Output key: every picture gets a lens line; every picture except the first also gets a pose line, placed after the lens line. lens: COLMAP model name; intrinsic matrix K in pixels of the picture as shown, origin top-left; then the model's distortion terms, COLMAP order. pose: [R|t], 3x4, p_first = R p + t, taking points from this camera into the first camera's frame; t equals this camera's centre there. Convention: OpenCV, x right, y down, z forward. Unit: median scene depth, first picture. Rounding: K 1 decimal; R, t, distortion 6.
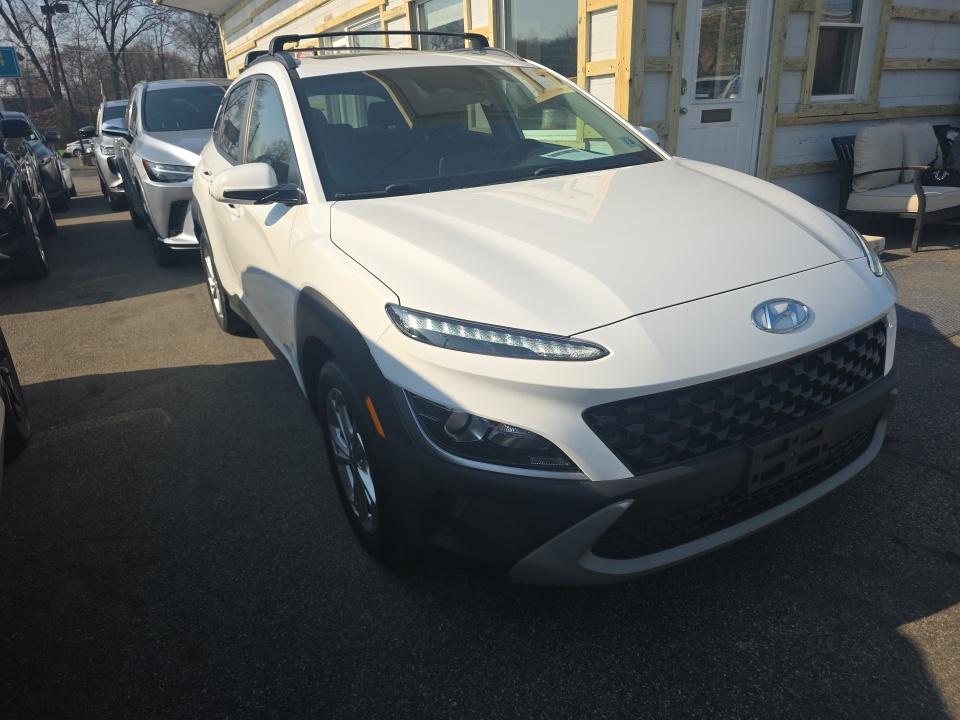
lens RADIAL K [[643.6, 0, 482.7], [0, 643.6, 369.9], [0, 0, 1]] dist [0.051072, -0.040401]
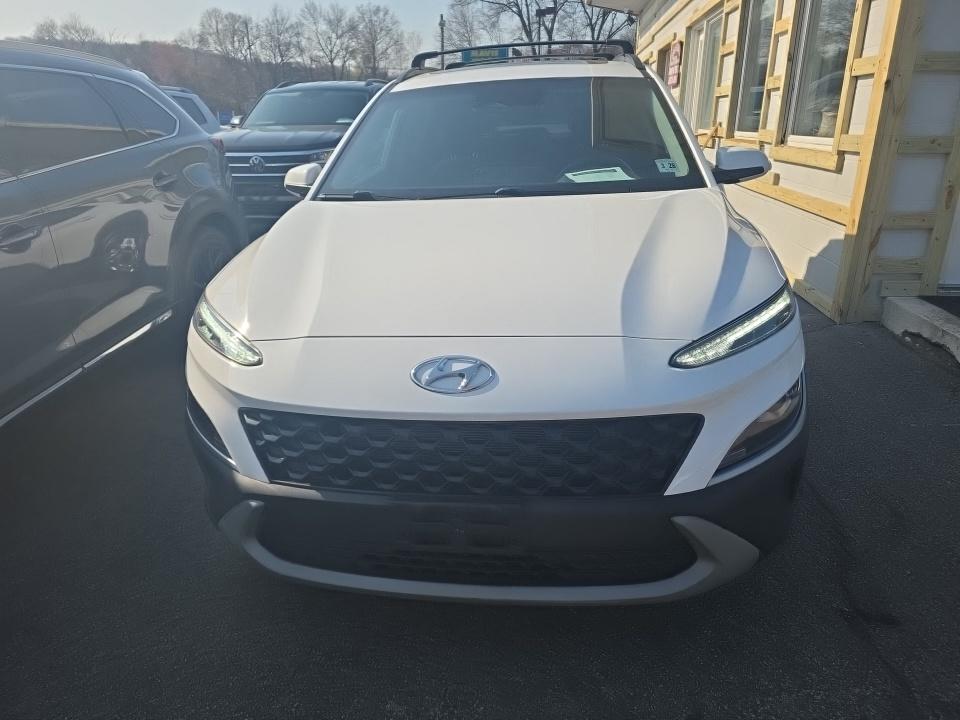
lens RADIAL K [[643.6, 0, 480.5], [0, 643.6, 351.6], [0, 0, 1]] dist [0.051072, -0.040401]
pose [[0.798211, 0.229623, -0.556895, 0.331084], [-0.233383, 0.970175, 0.065516, -0.061690], [0.555330, 0.077674, 0.827995, 0.089794]]
